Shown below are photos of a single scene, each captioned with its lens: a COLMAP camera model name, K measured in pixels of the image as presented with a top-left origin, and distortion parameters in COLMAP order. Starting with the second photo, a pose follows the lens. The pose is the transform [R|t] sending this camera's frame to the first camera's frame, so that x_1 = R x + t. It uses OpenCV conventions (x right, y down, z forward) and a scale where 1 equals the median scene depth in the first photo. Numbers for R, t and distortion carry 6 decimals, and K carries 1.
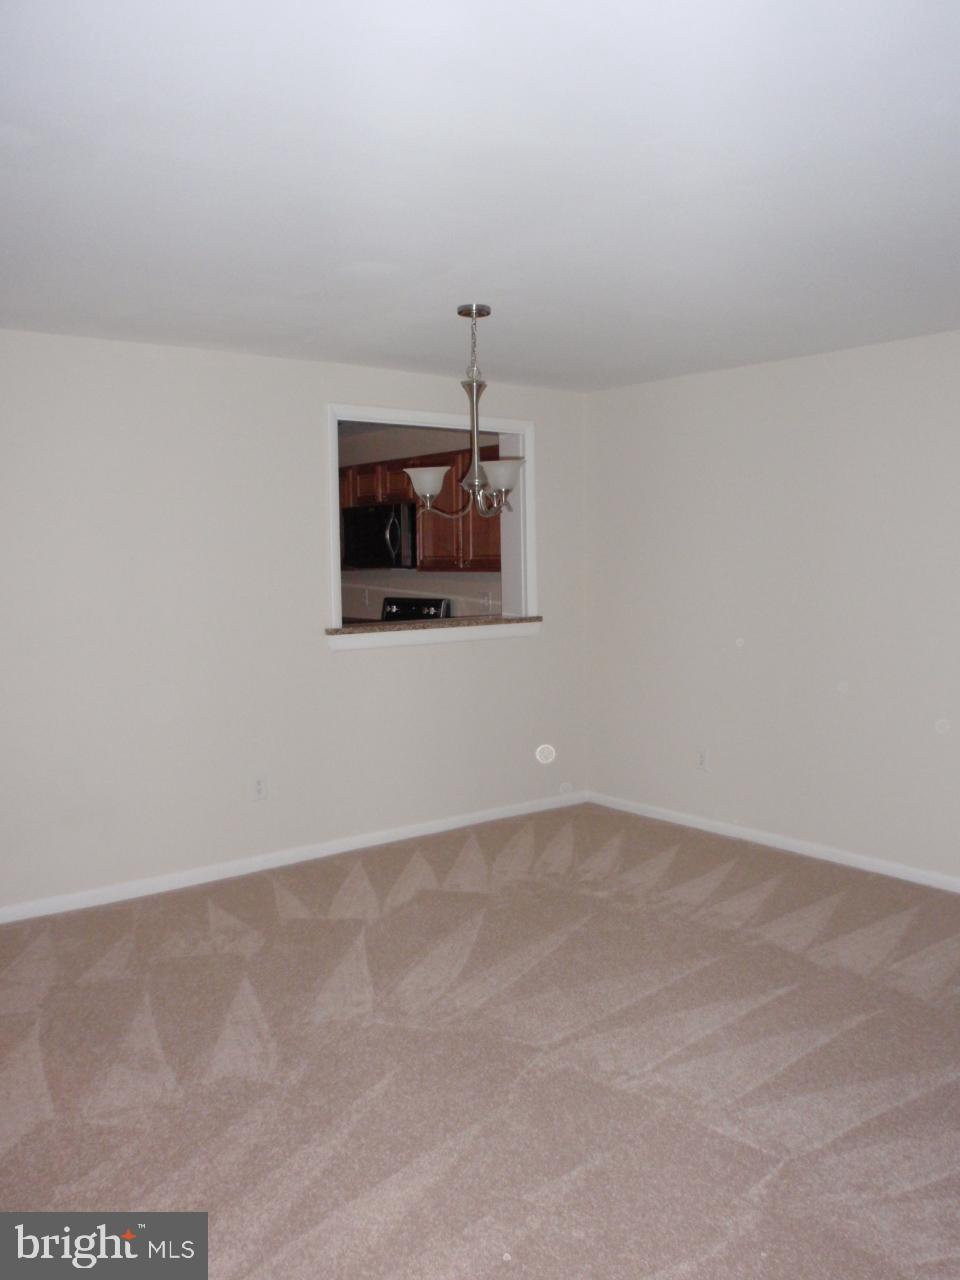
lens RADIAL K [[1050.5, 0, 480.9], [0, 1050.5, 645.4], [0, 0, 1]] dist [-0.087736, 0.057630]
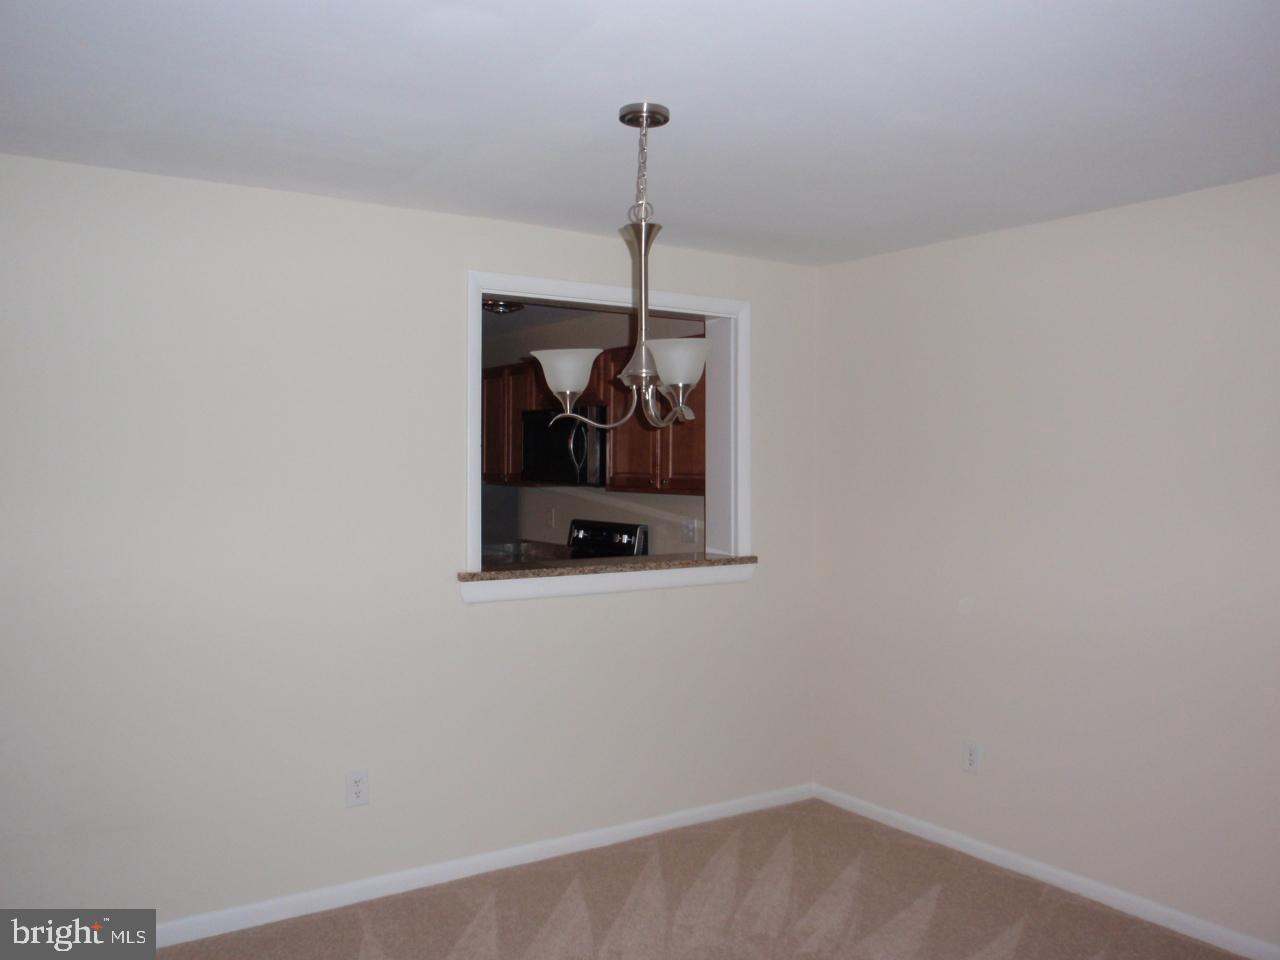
lens RADIAL K [[1050.5, 0, 636.6], [0, 1050.5, 473.7], [0, 0, 1]] dist [-0.087736, 0.057630]
pose [[0.996860, 0.018208, -0.077059, 0.032320], [-0.023735, 0.997163, -0.071429, -0.034688], [0.075540, 0.073034, 0.994465, 0.264113]]
